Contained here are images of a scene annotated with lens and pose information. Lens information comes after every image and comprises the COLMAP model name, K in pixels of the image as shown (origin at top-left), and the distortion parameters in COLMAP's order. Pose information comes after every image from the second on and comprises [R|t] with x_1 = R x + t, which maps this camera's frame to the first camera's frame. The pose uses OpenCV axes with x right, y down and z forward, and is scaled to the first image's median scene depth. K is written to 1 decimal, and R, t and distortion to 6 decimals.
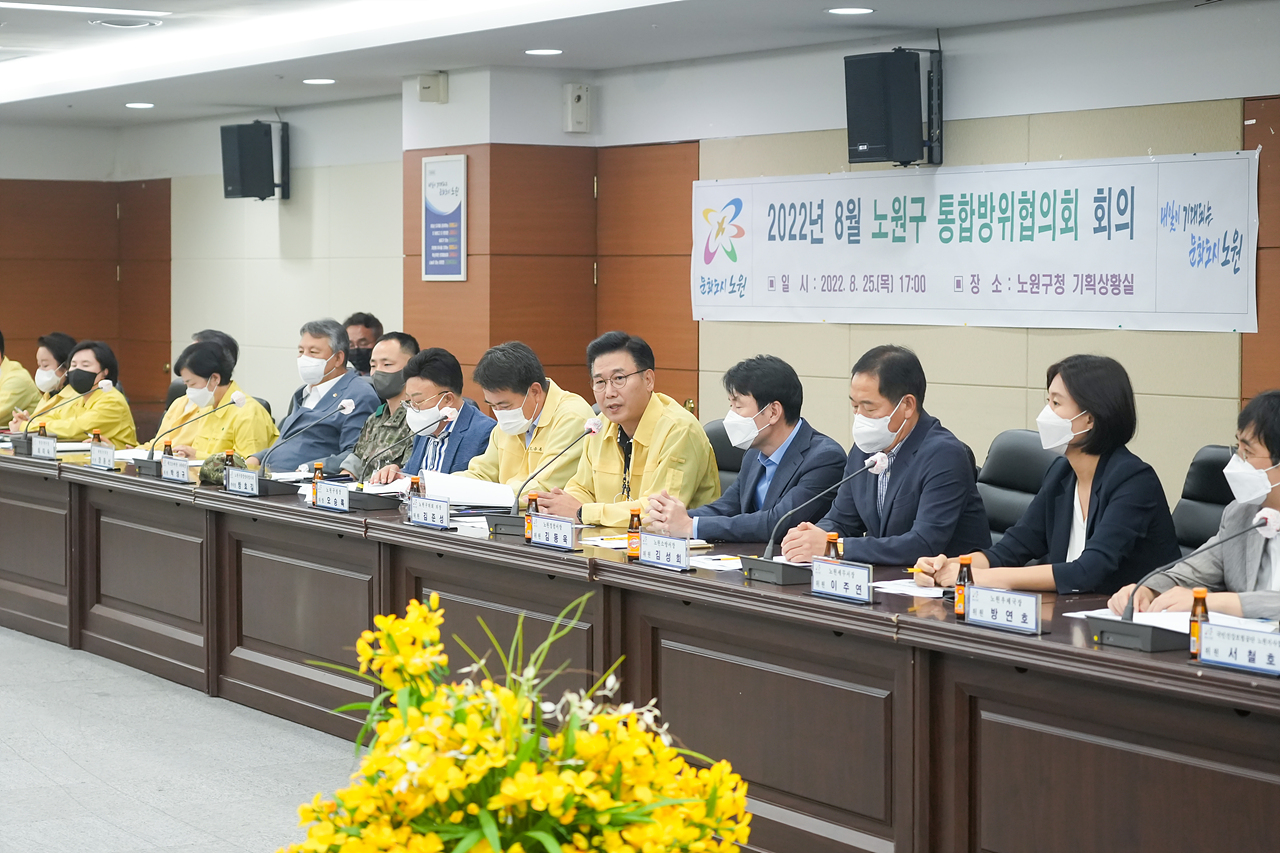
lens RADIAL K [[2741.4, 0, 633.3], [0, 2741.4, 339.2], [0, 0, 1]] dist [-0.017763, -0.211674]
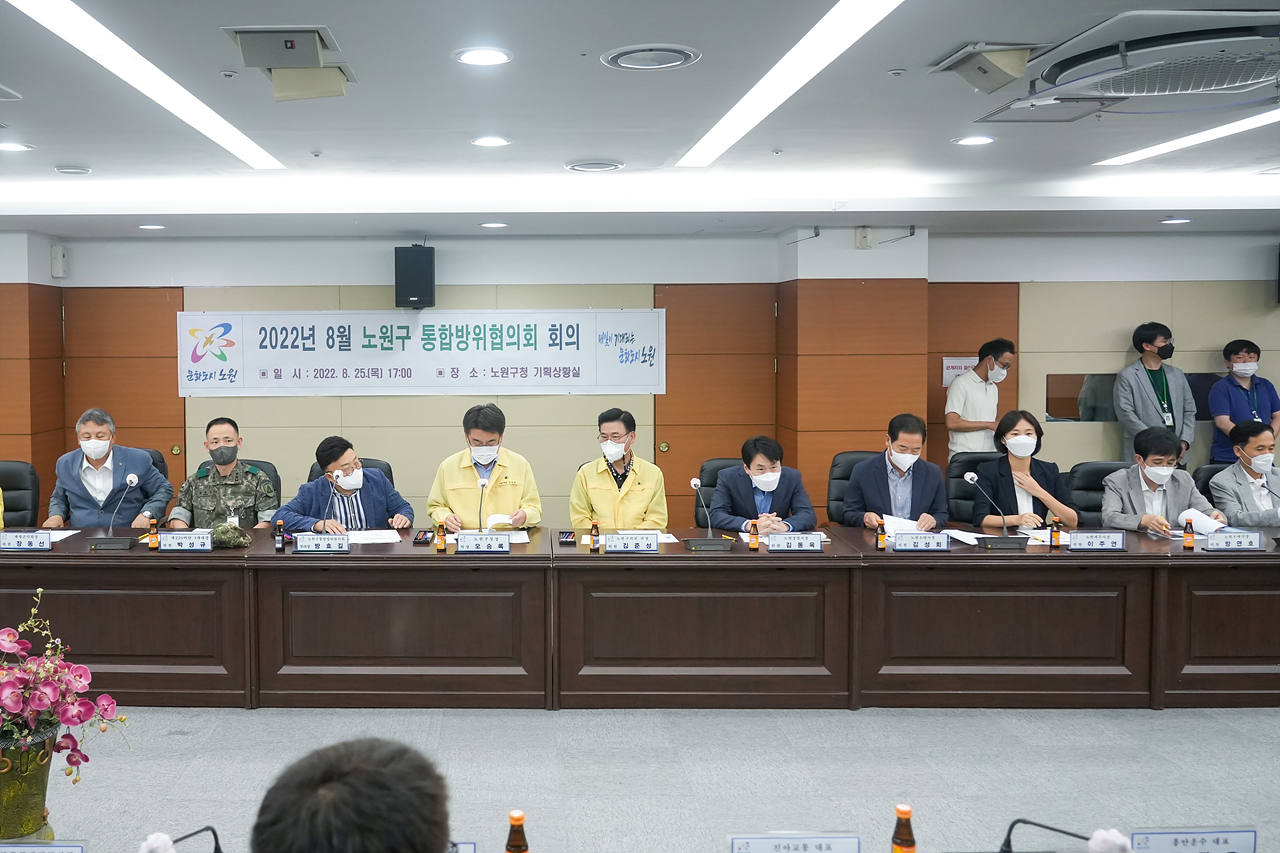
lens RADIAL K [[1012.8, 0, 640.0], [0, 1012.8, 426.5], [0, 0, 1]] dist [-0.028028, -0.001354]
pose [[0.522477, -0.031404, 0.852075, -0.413878], [0.023834, 0.999469, 0.022221, 0.004486], [-0.852320, 0.008698, 0.522948, 0.541425]]
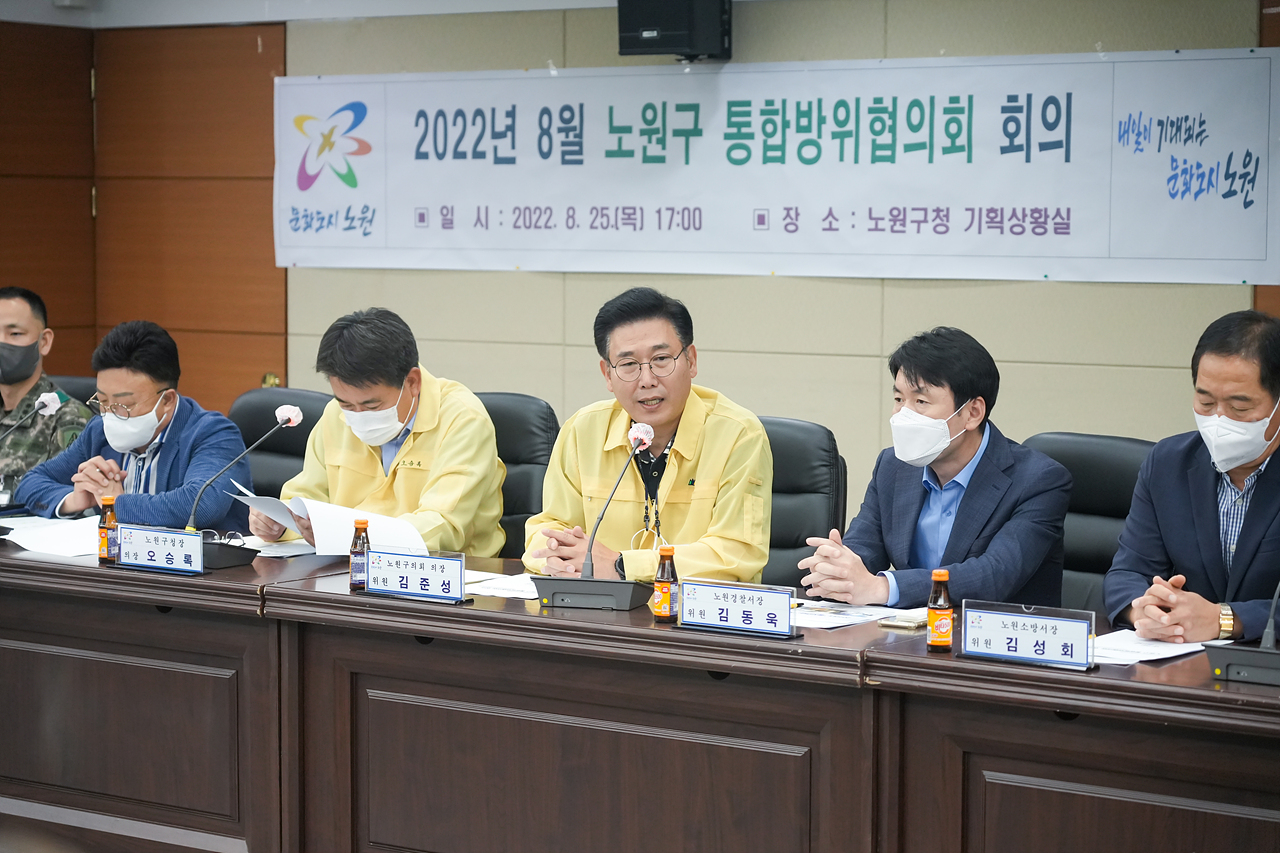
lens RADIAL K [[2895.5, 0, 671.1], [0, 2895.5, 429.2], [0, 0, 1]] dist [-0.013400, -0.214723]
pose [[0.915809, -0.025816, 0.400784, -0.233126], [0.004283, 0.998503, 0.054530, -0.006291], [-0.401592, -0.048222, 0.914548, 0.287602]]
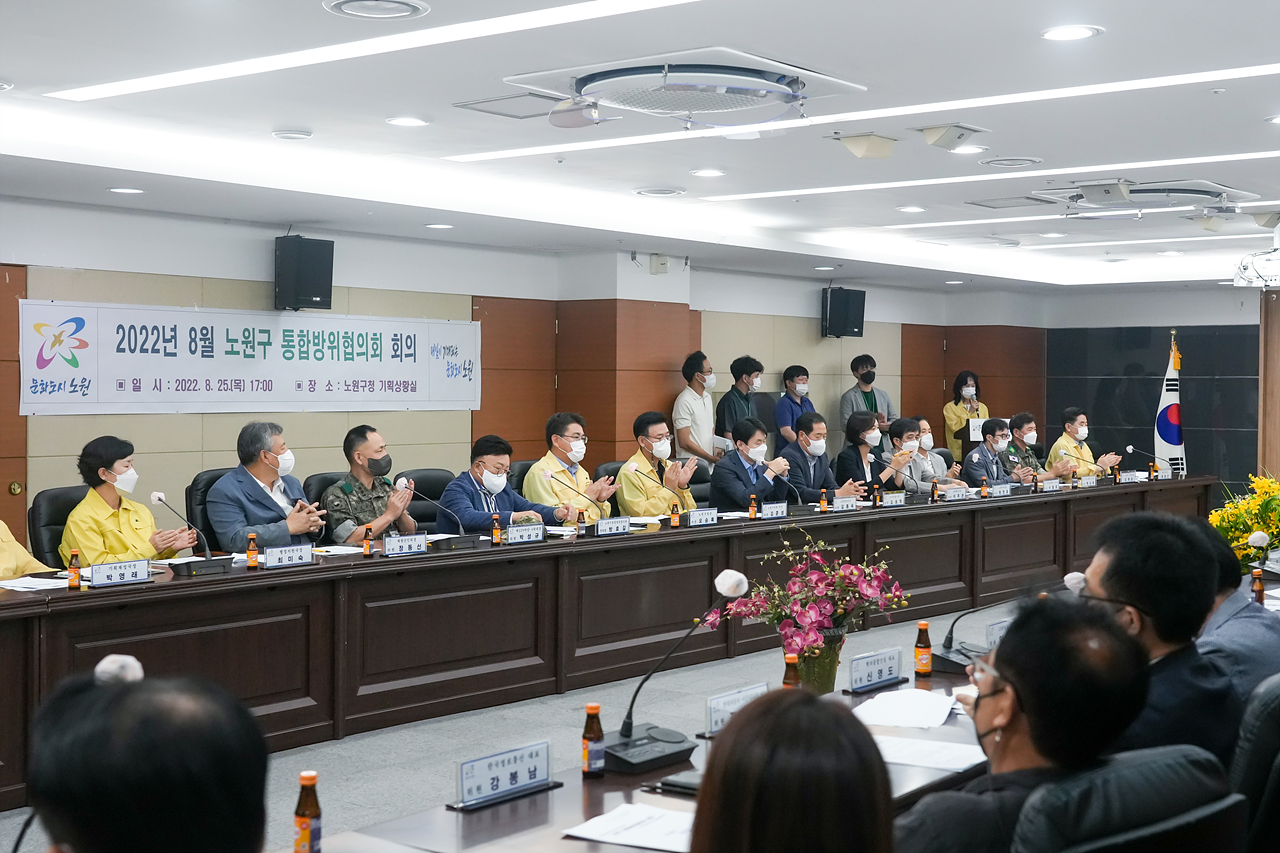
lens RADIAL K [[1678.2, 0, 637.6], [0, 1678.2, 408.5], [0, 0, 1]] dist [-0.002637, -0.001058]
pose [[-0.354657, -0.018518, 0.934813, -0.902516], [0.011633, 0.999639, 0.024216, -0.029374], [-0.934924, 0.019463, -0.354314, 1.204221]]
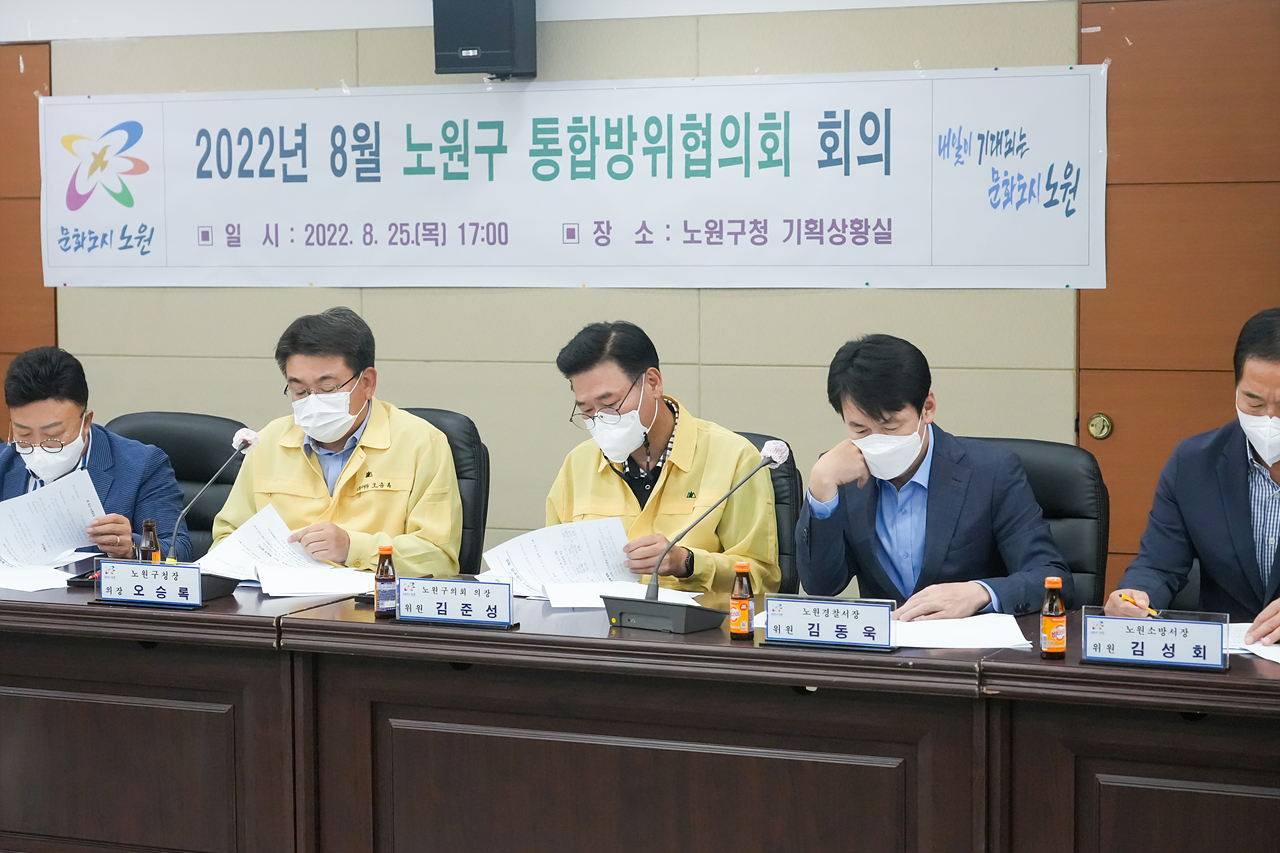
lens RADIAL K [[2657.2, 0, 640.0], [0, 2657.2, 426.5], [0, 0, 1]] dist [-0.013470, 0.113069]
pose [[0.816141, -0.050170, 0.575671, -0.312065], [0.020502, 0.998111, 0.057920, -0.009075], [-0.577489, -0.035469, 0.815627, 0.385959]]
